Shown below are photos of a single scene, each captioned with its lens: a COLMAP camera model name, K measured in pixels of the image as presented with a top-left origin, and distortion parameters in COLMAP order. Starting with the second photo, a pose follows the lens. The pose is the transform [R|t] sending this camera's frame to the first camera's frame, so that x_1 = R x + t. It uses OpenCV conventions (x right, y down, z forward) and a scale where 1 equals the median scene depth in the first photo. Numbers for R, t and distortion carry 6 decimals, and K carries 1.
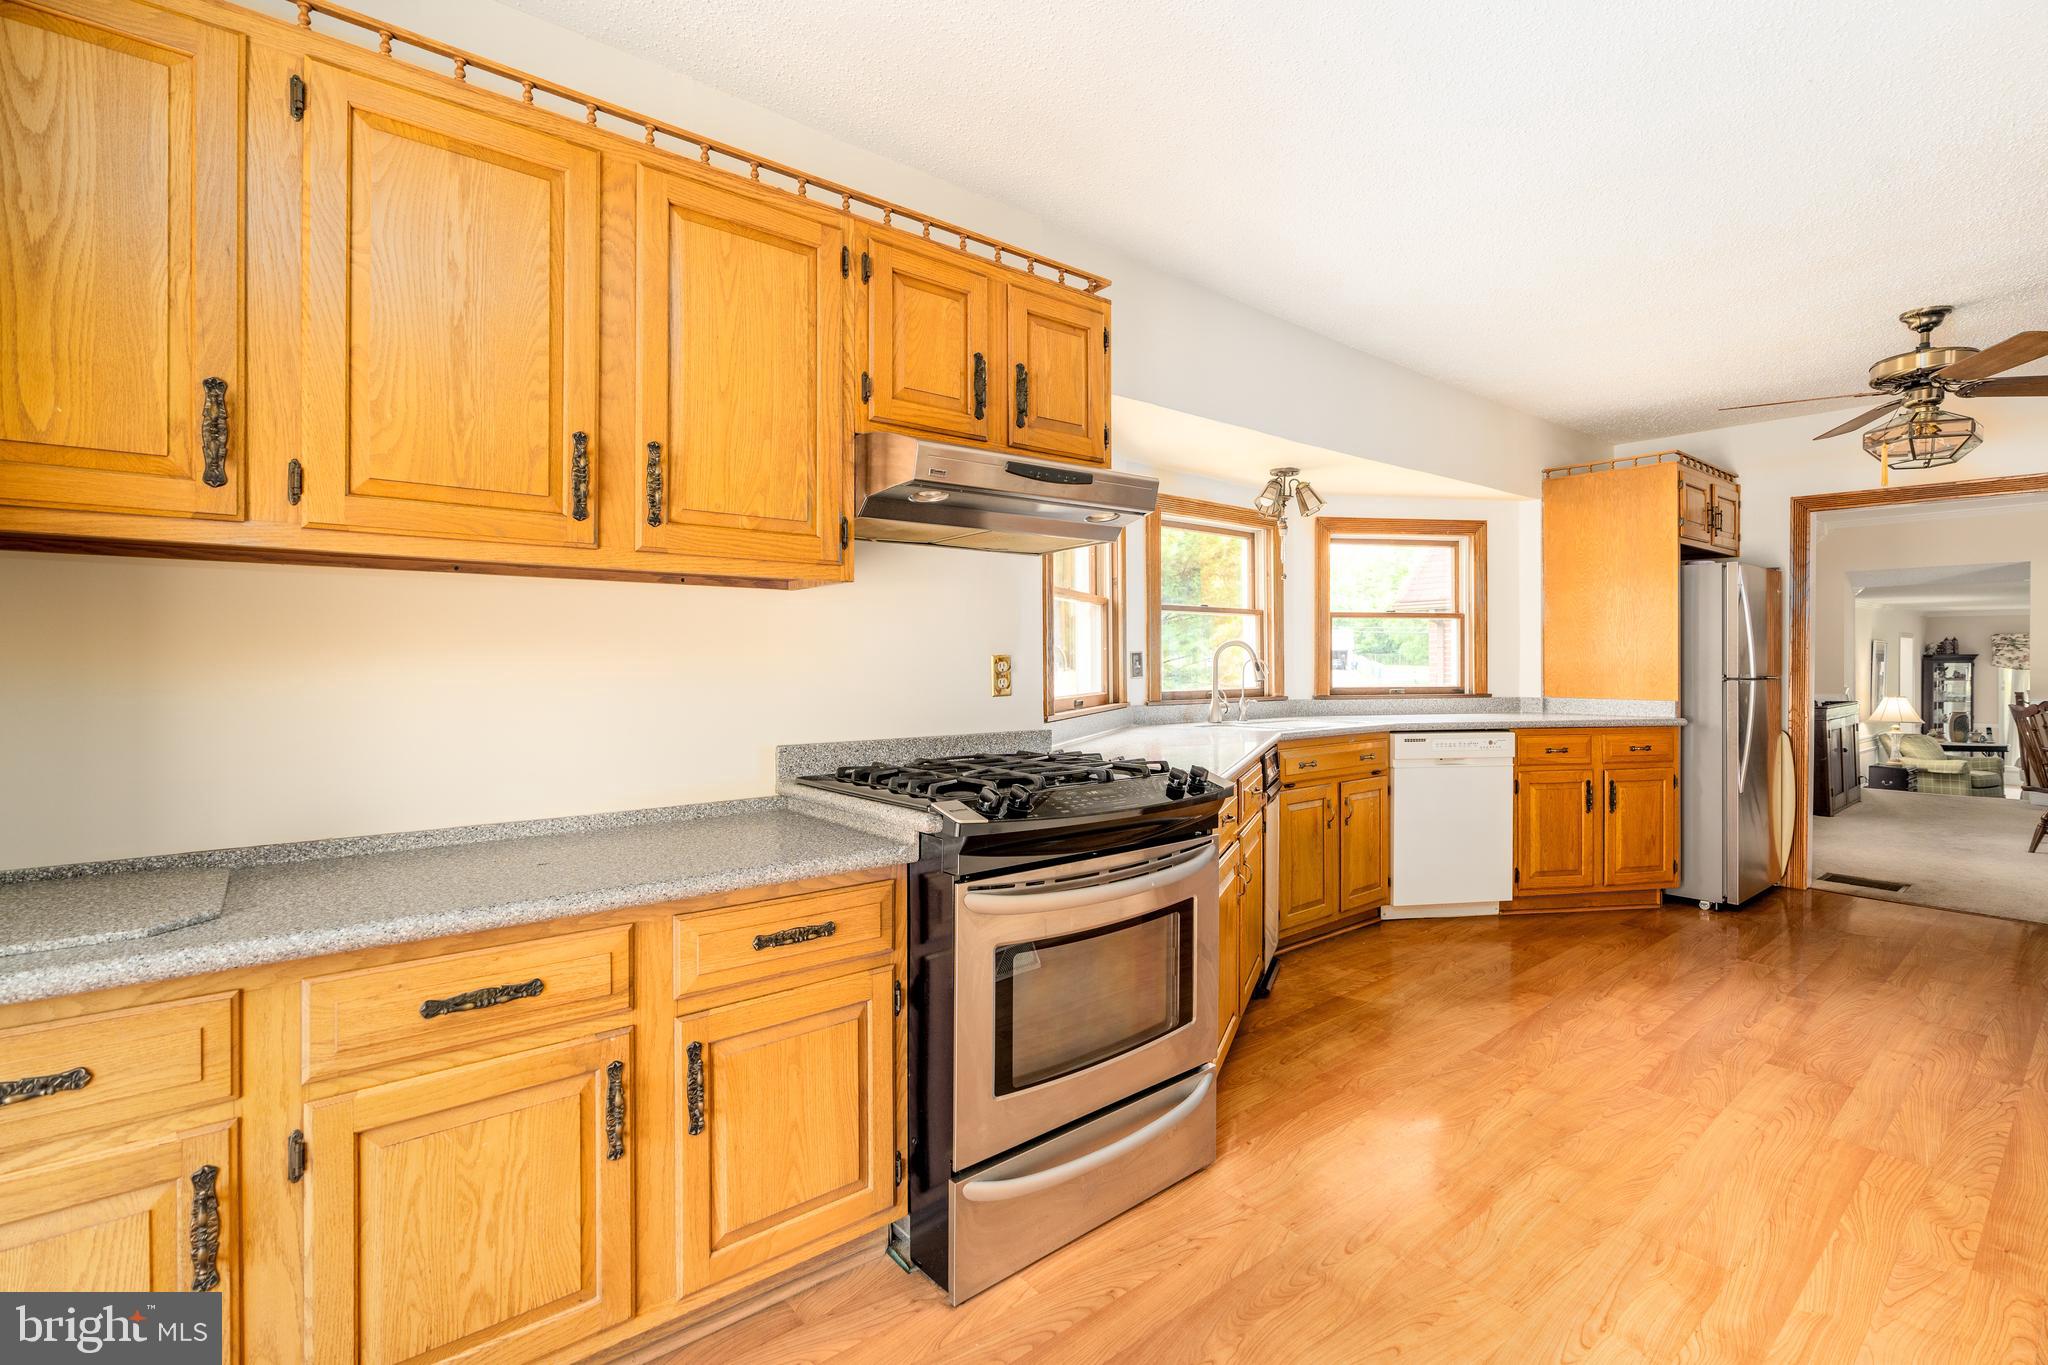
lens RADIAL K [[938.6, 0, 1018.3], [0, 938.6, 666.0], [0, 0, 1]] dist [0.001477, 0.000599]
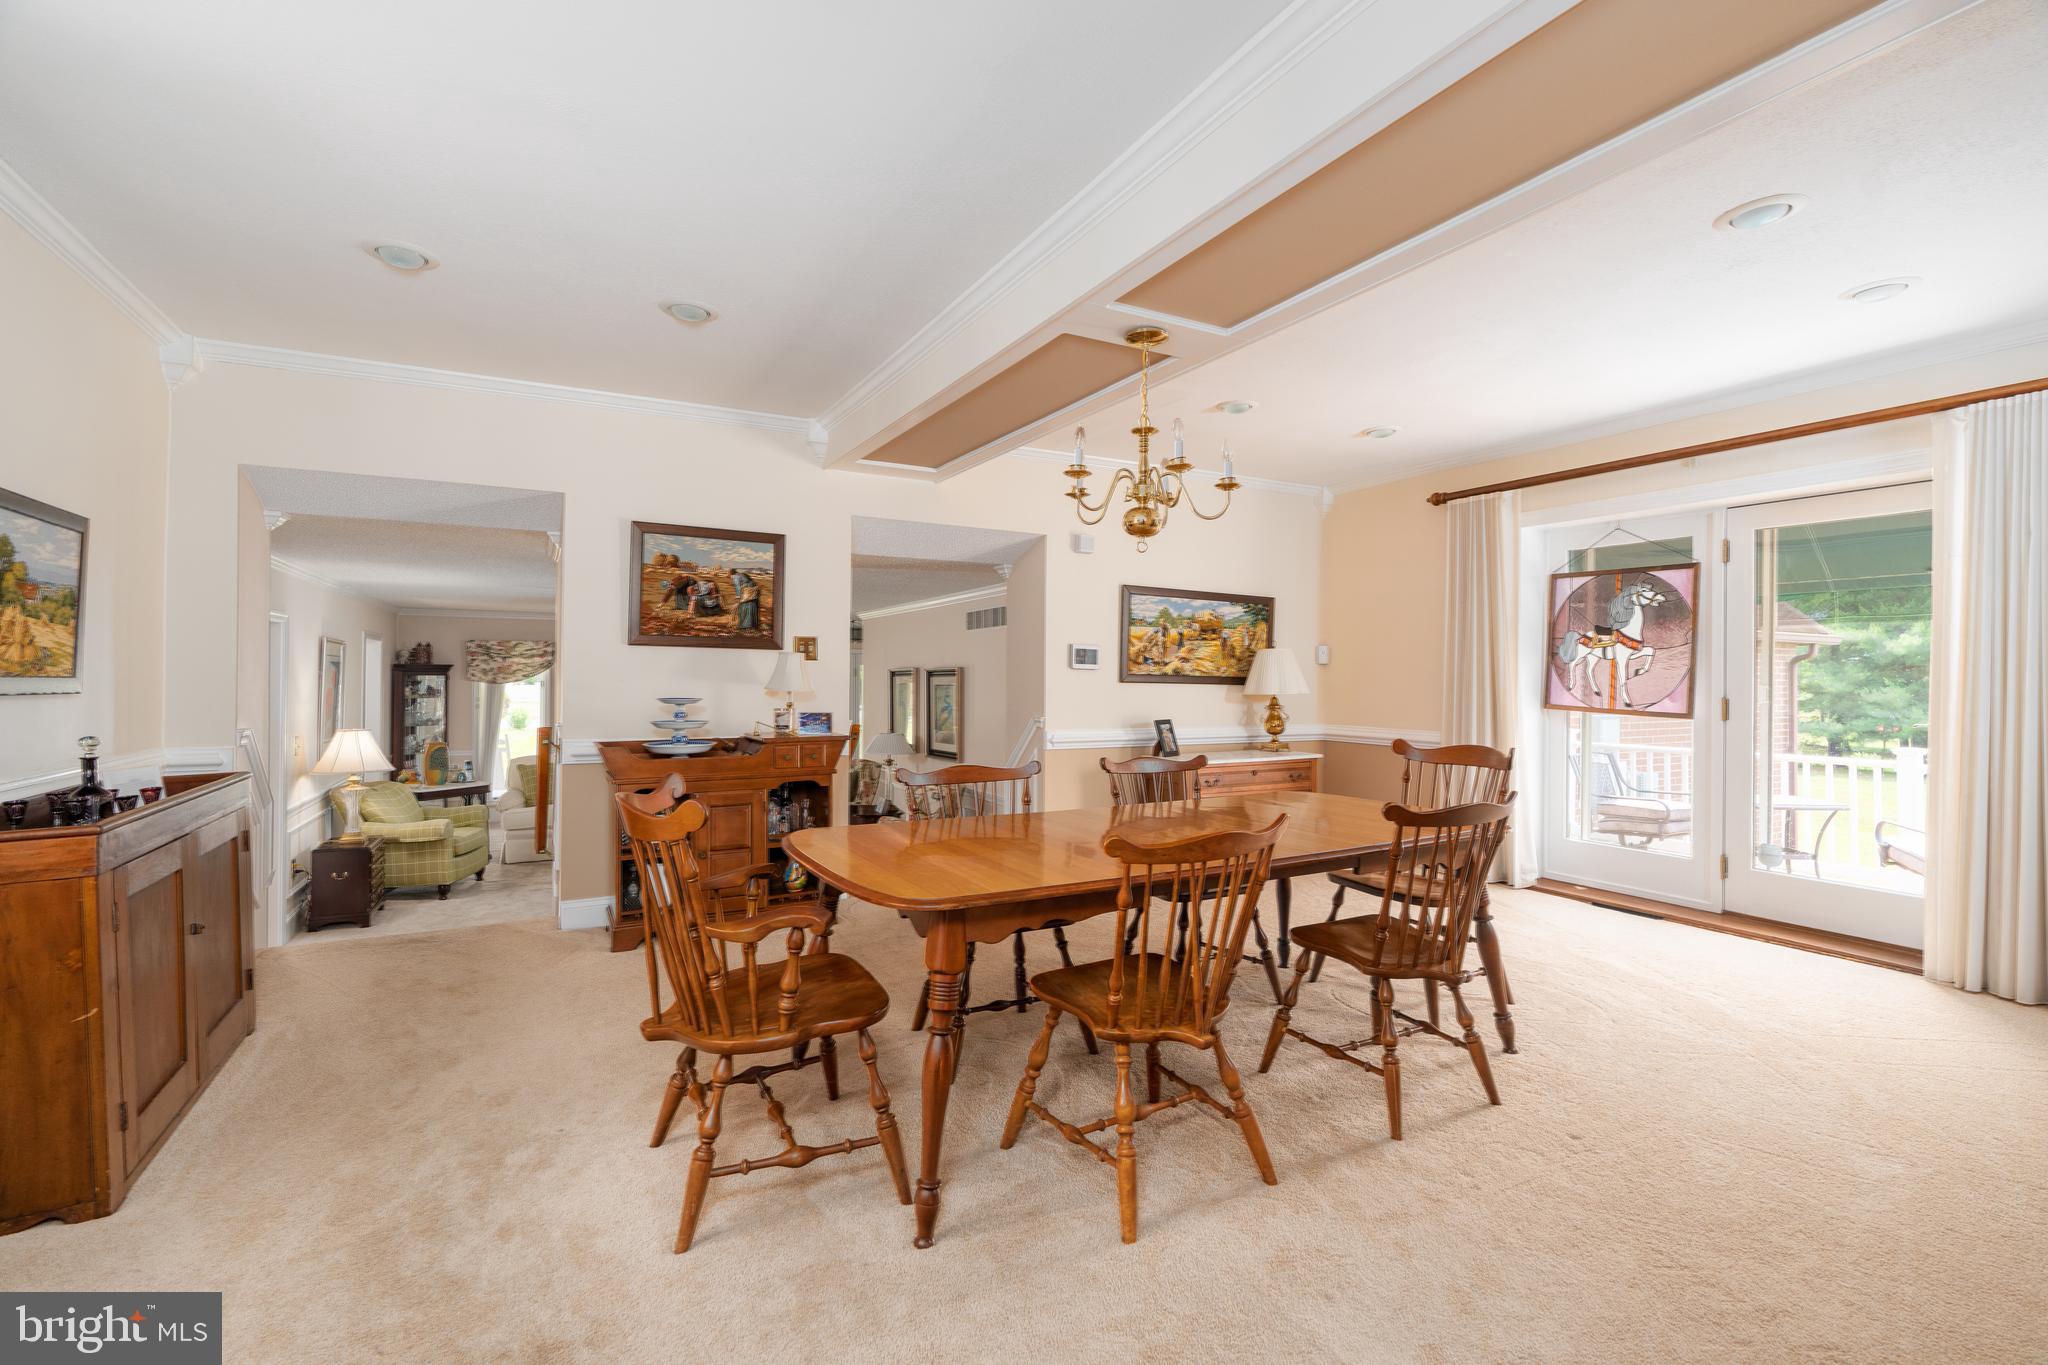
lens RADIAL K [[927.7, 0, 1024.0], [0, 927.7, 682.5], [0, 0, 1]] dist [-0.000272, -0.000006]
pose [[0.207789, -0.003743, 0.978166, 0.416653], [-0.005552, 0.999972, 0.005006, -0.004526], [-0.978158, -0.006471, 0.207763, 0.429930]]
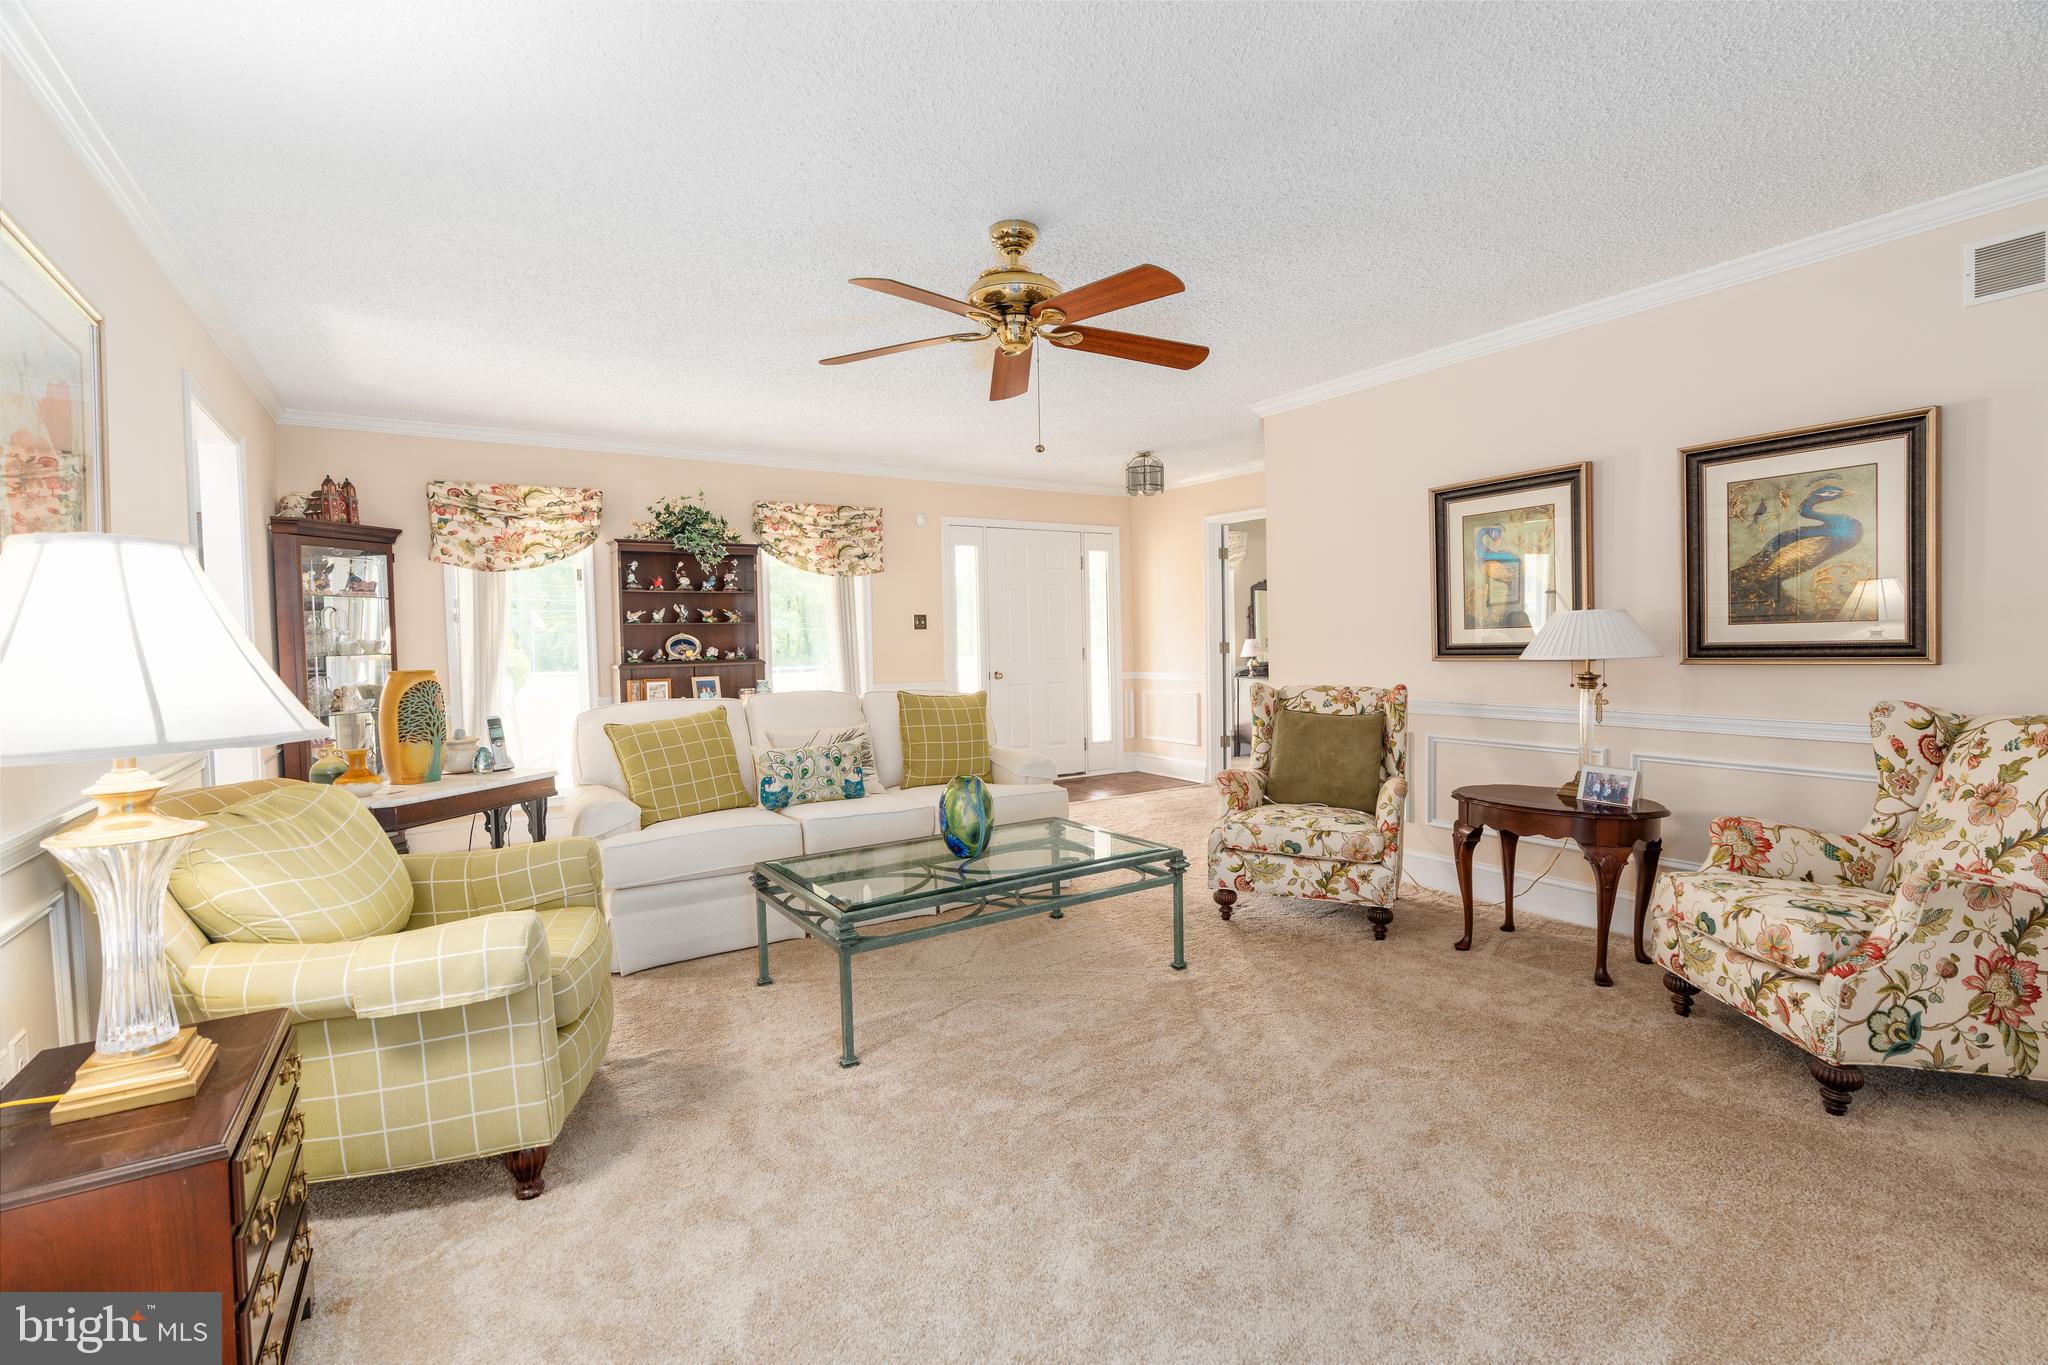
lens RADIAL K [[938.6, 0, 1018.3], [0, 938.6, 666.0], [0, 0, 1]] dist [0.001477, 0.000599]
pose [[0.123305, -0.028684, 0.991954, 0.793139], [0.021523, 0.999424, 0.026224, 0.045780], [-0.992135, 0.018116, 0.123852, 0.833718]]
